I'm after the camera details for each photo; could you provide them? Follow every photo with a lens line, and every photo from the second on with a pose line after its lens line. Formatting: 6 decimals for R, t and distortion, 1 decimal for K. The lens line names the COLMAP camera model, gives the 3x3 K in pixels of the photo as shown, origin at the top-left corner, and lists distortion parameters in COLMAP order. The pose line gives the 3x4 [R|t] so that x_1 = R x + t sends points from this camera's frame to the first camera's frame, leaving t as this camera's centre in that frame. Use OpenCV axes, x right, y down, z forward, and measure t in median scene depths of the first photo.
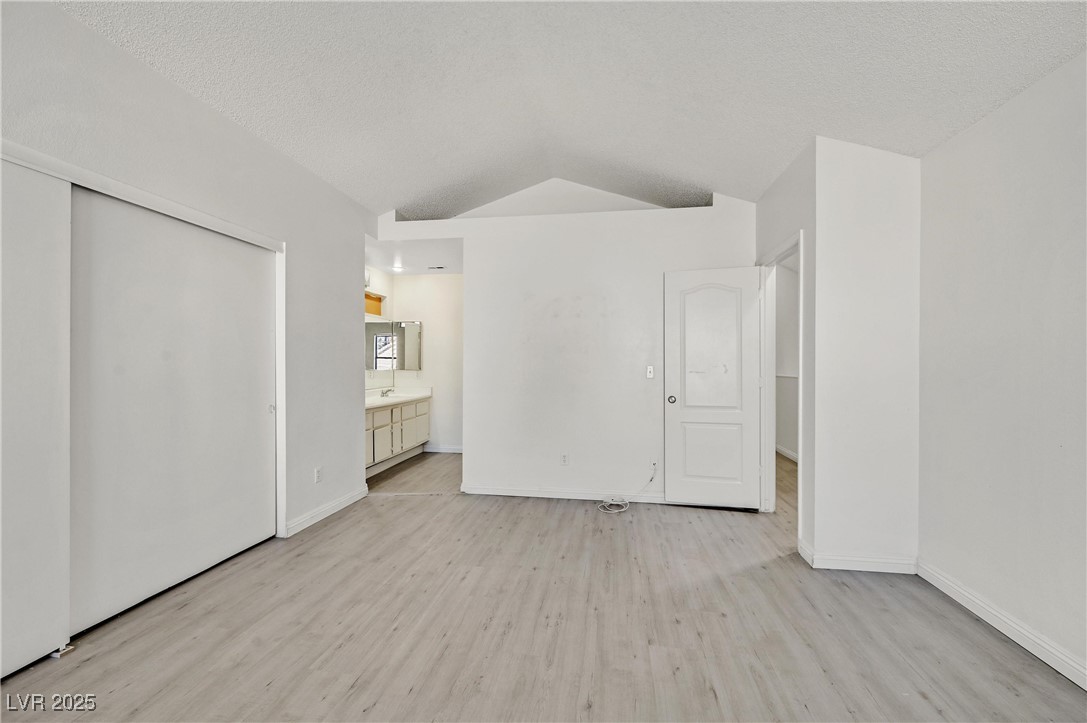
lens RADIAL K [[452.3, 0, 541.1], [0, 452.3, 366.3], [0, 0, 1]] dist [-0.000650, 0.000135]
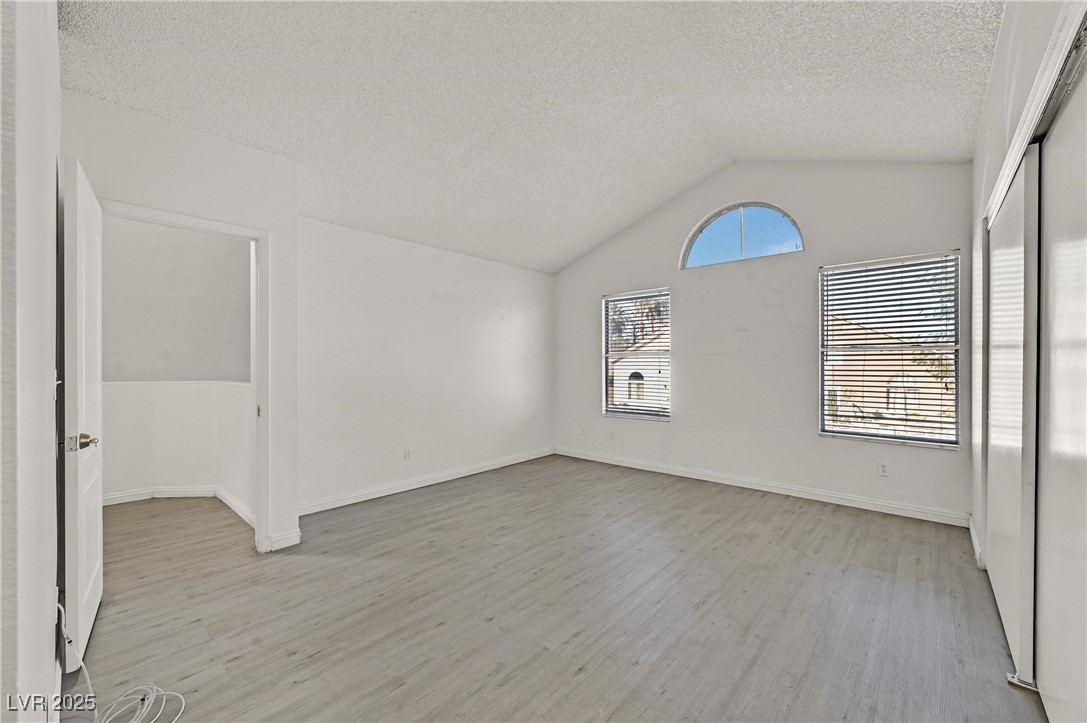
lens RADIAL K [[413.5, 0, 538.5], [0, 413.5, 363.8], [0, 0, 1]] dist [-0.000997, -0.000006]
pose [[-0.837976, -0.001753, 0.545704, -0.601775], [0.002312, 0.999974, 0.006761, -0.023053], [-0.545702, 0.006927, -0.837951, 1.921721]]
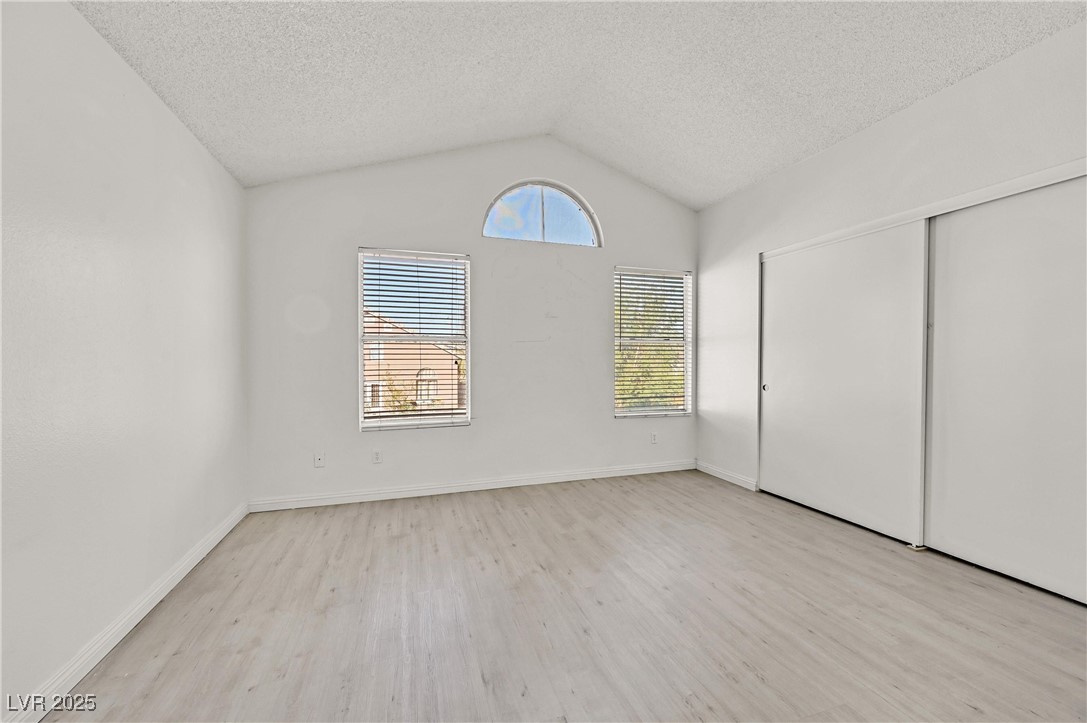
lens RADIAL K [[427.8, 0, 546.0], [0, 427.8, 363.5], [0, 0, 1]] dist [-0.000728, 0.000201]
pose [[-0.894200, 0.002106, -0.447662, 0.522614], [-0.002407, 0.999952, 0.009513, 0.025310], [0.447660, 0.009585, -0.894152, 1.453257]]
